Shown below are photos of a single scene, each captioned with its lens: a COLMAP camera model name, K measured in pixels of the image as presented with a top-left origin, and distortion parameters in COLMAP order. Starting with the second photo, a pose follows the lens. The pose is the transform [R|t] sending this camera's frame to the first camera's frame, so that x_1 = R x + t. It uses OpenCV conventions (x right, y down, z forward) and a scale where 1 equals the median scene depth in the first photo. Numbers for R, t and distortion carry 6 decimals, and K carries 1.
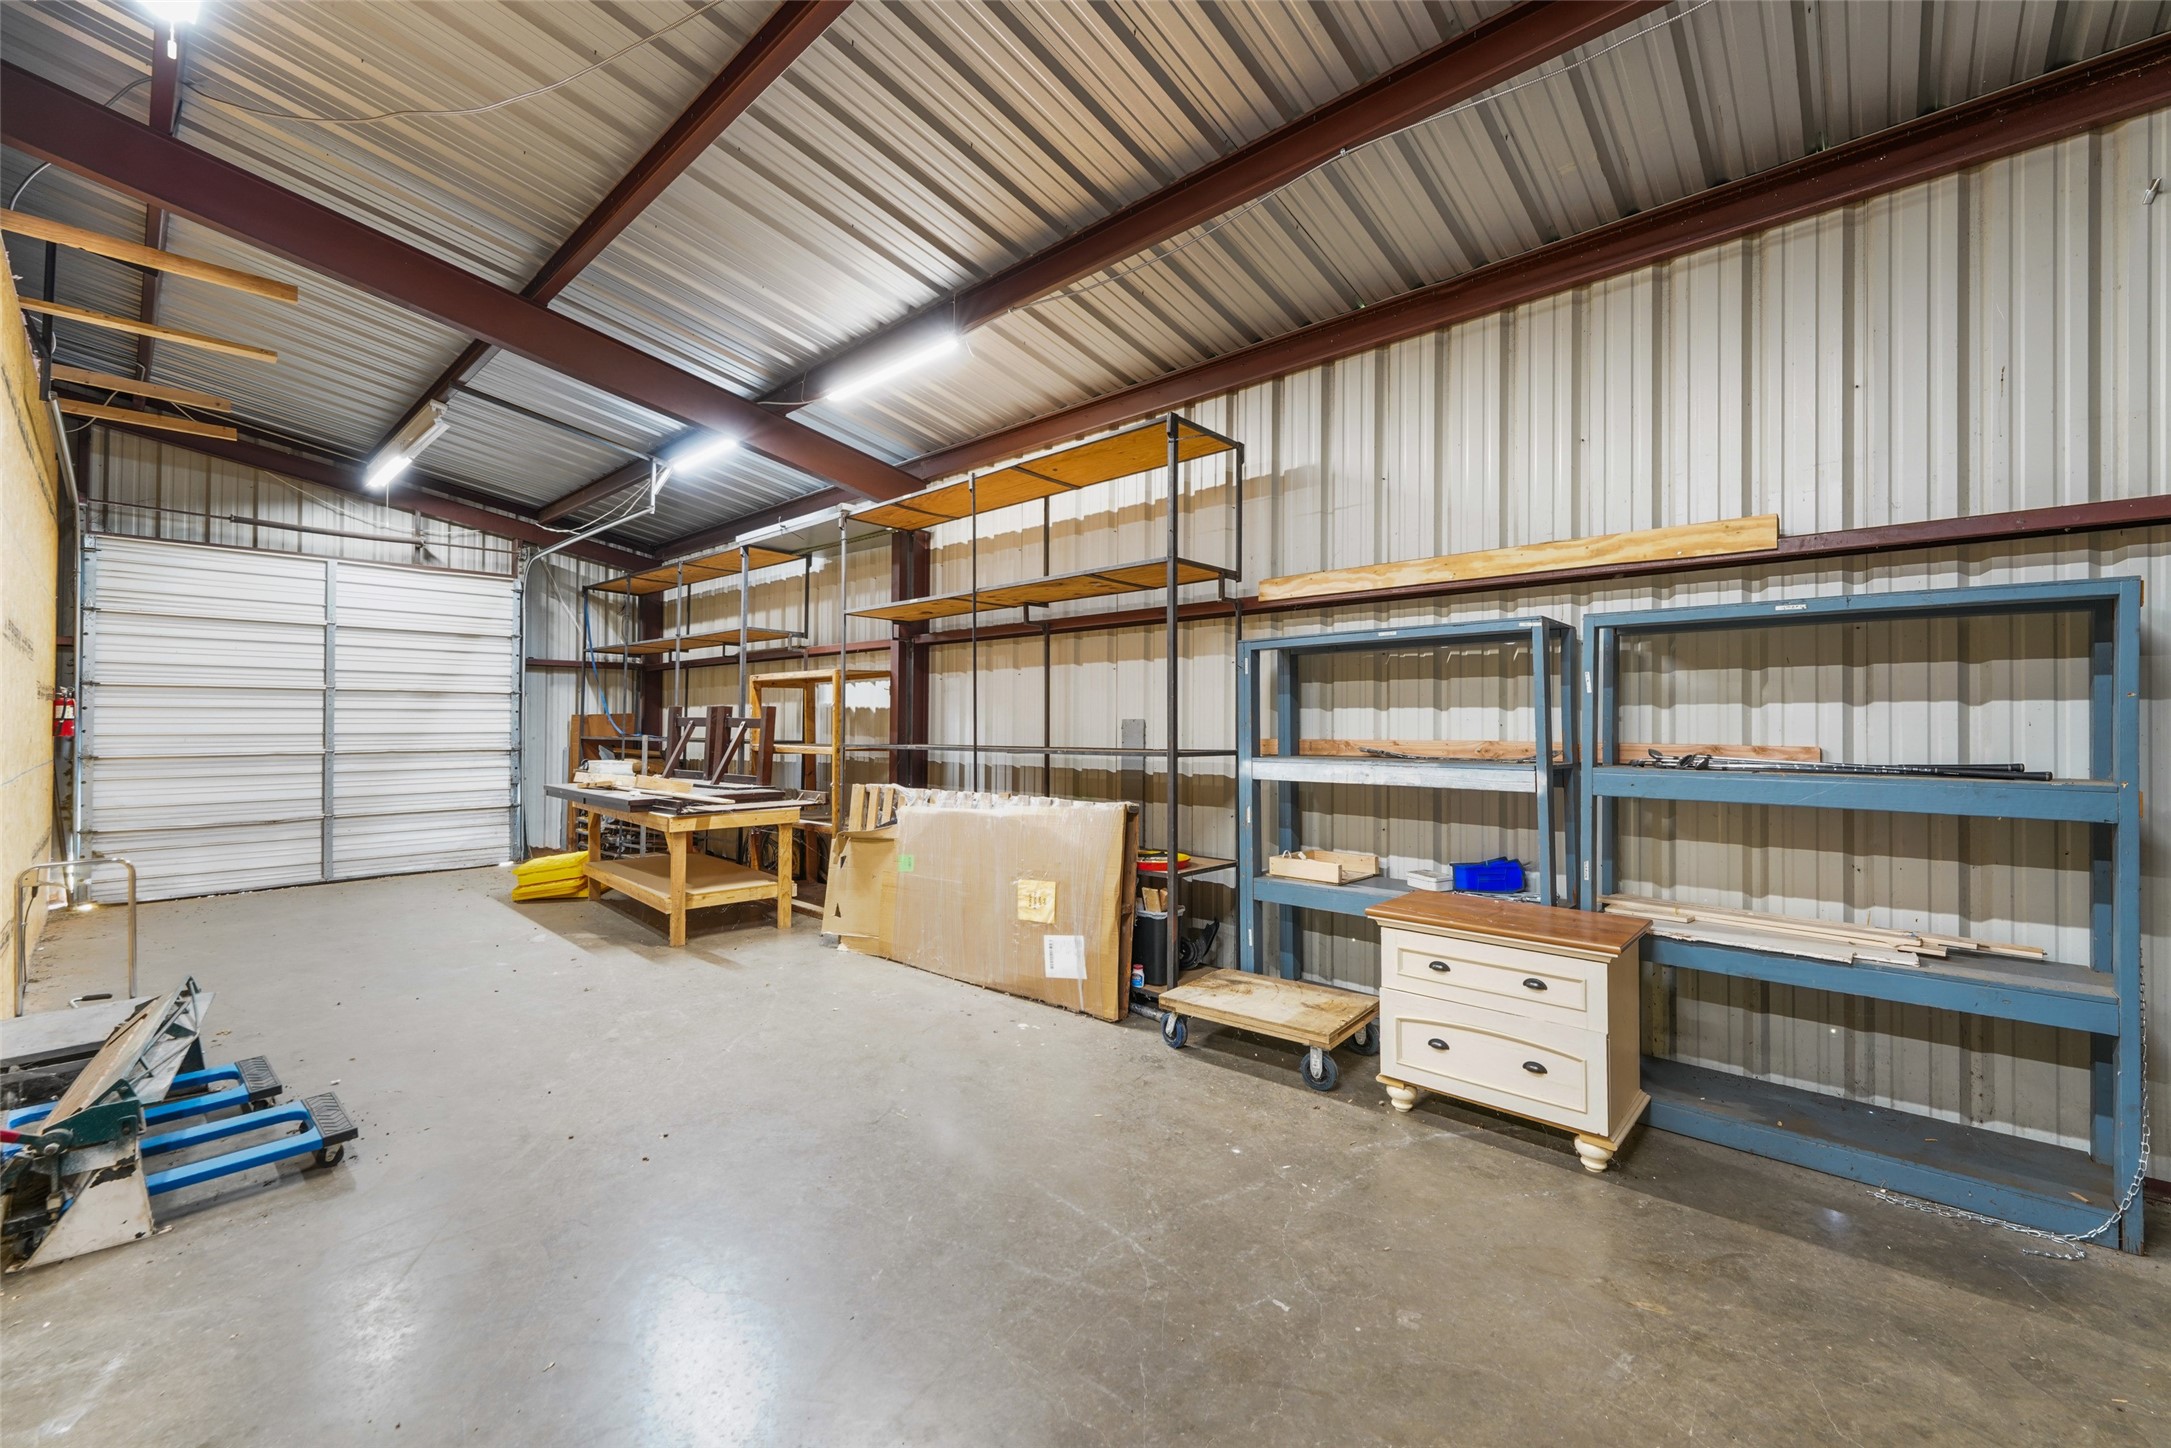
lens RADIAL K [[863.4, 0, 1092.5], [0, 863.4, 704.0], [0, 0, 1]] dist [-0.001134, -0.001019]
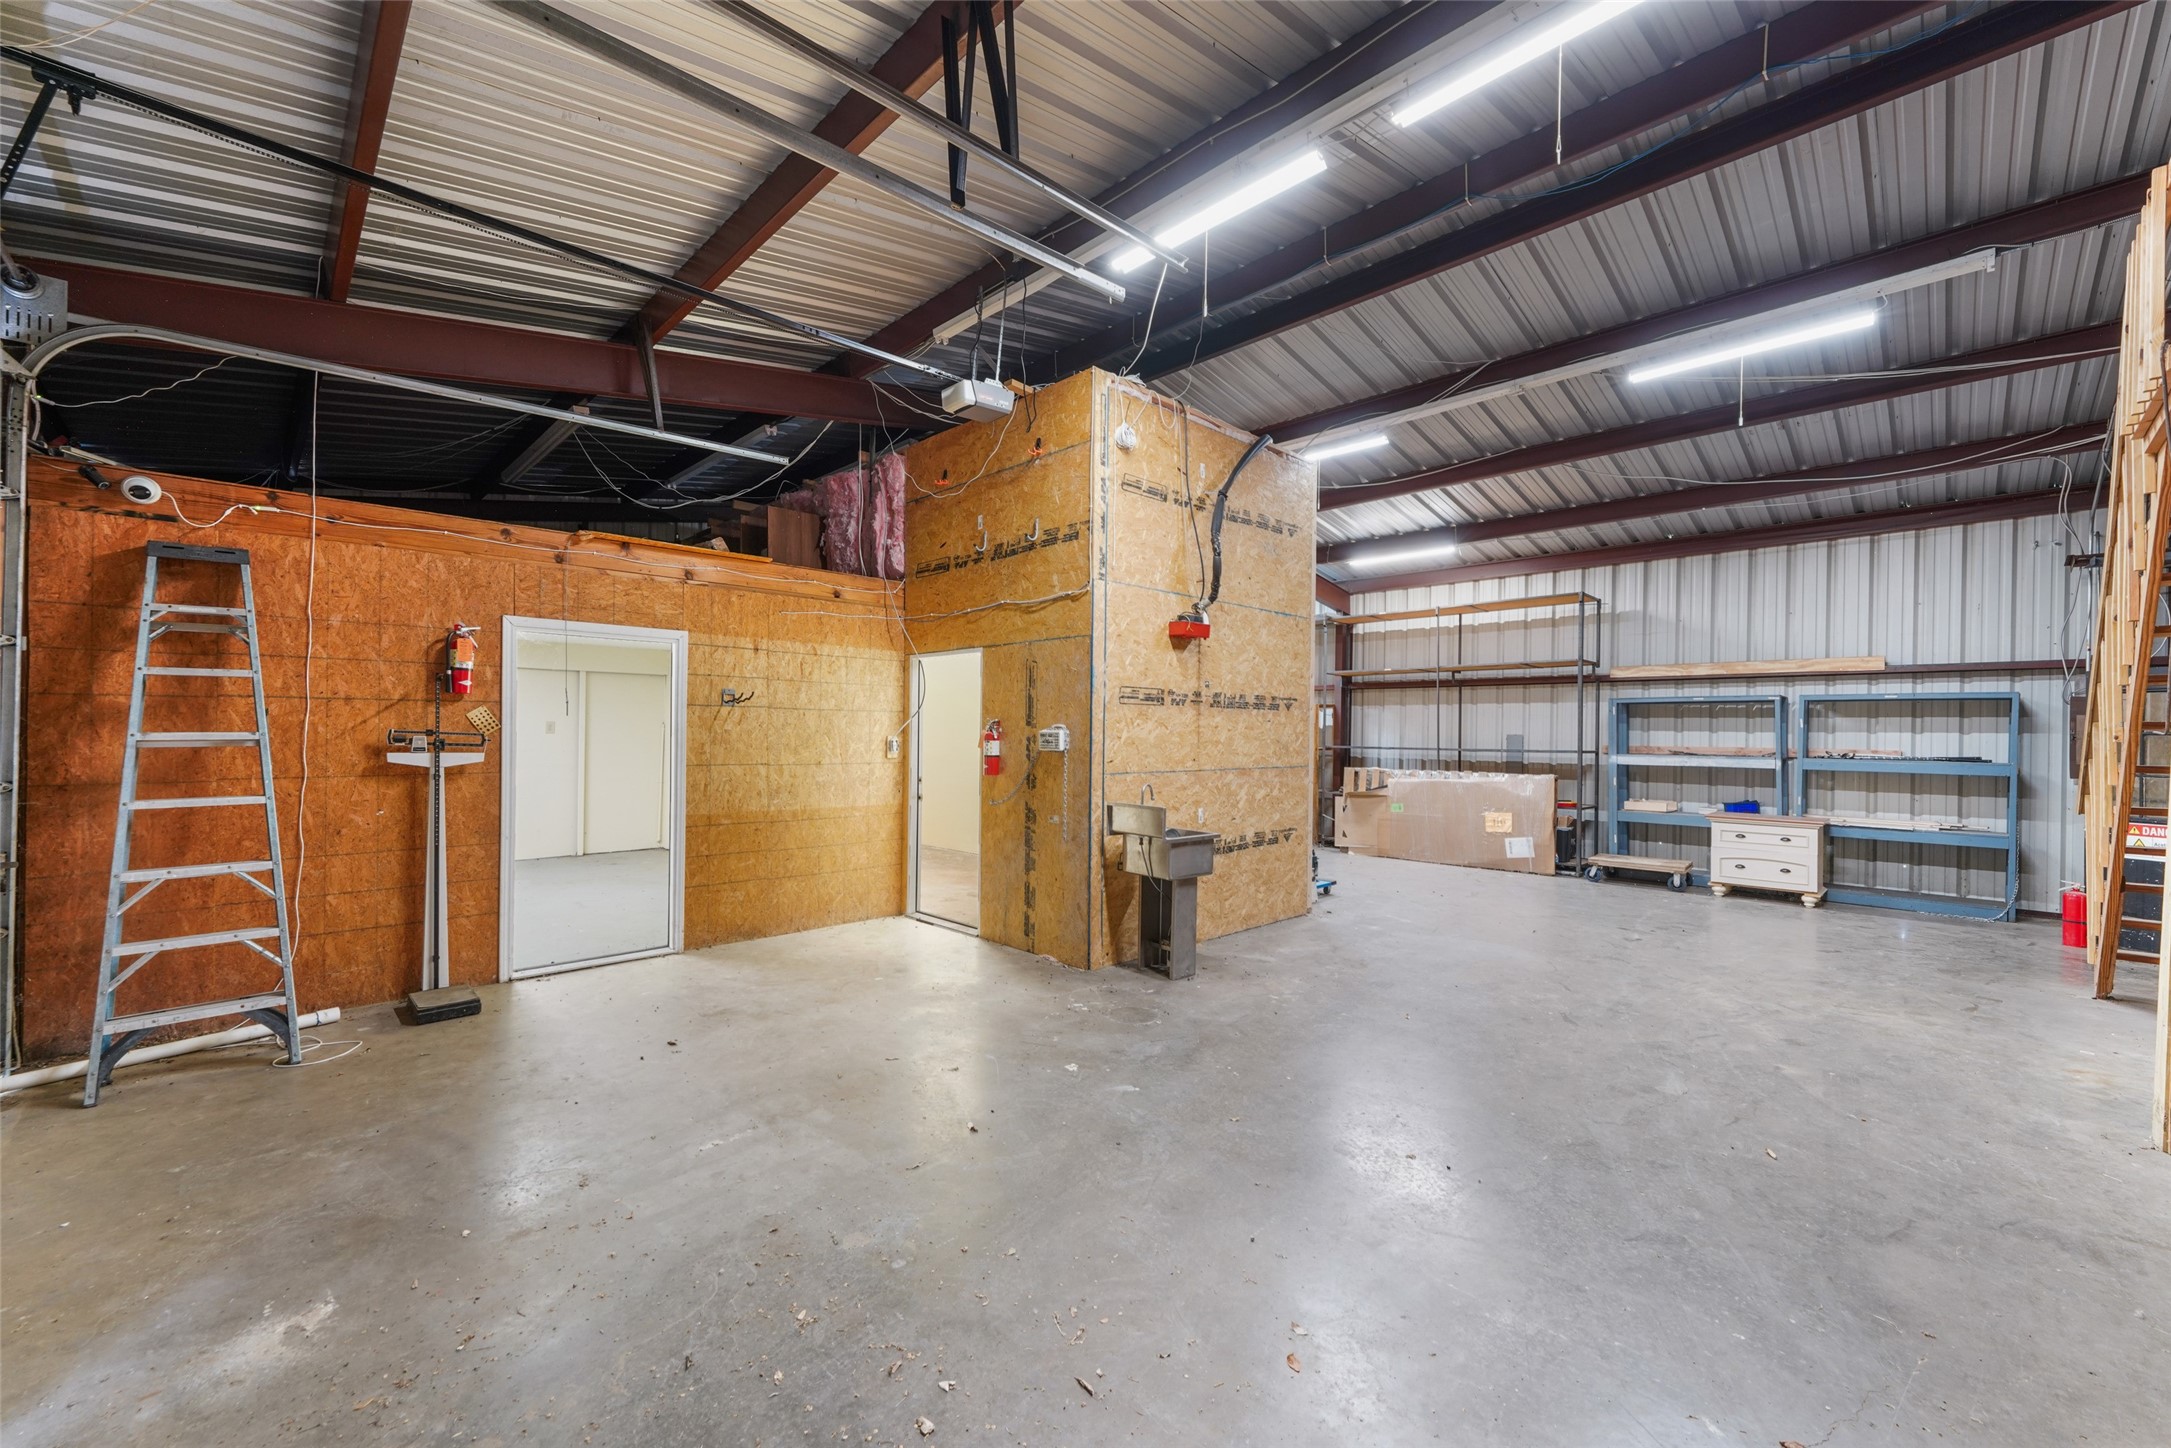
lens RADIAL K [[863.4, 0, 1065.0], [0, 863.4, 716.2], [0, 0, 1]] dist [-0.001134, -0.001019]
pose [[0.998120, 0.007928, -0.060775, -1.256813], [-0.007306, 0.999919, 0.010458, -0.051471], [0.060853, -0.009994, 0.998097, -1.446405]]
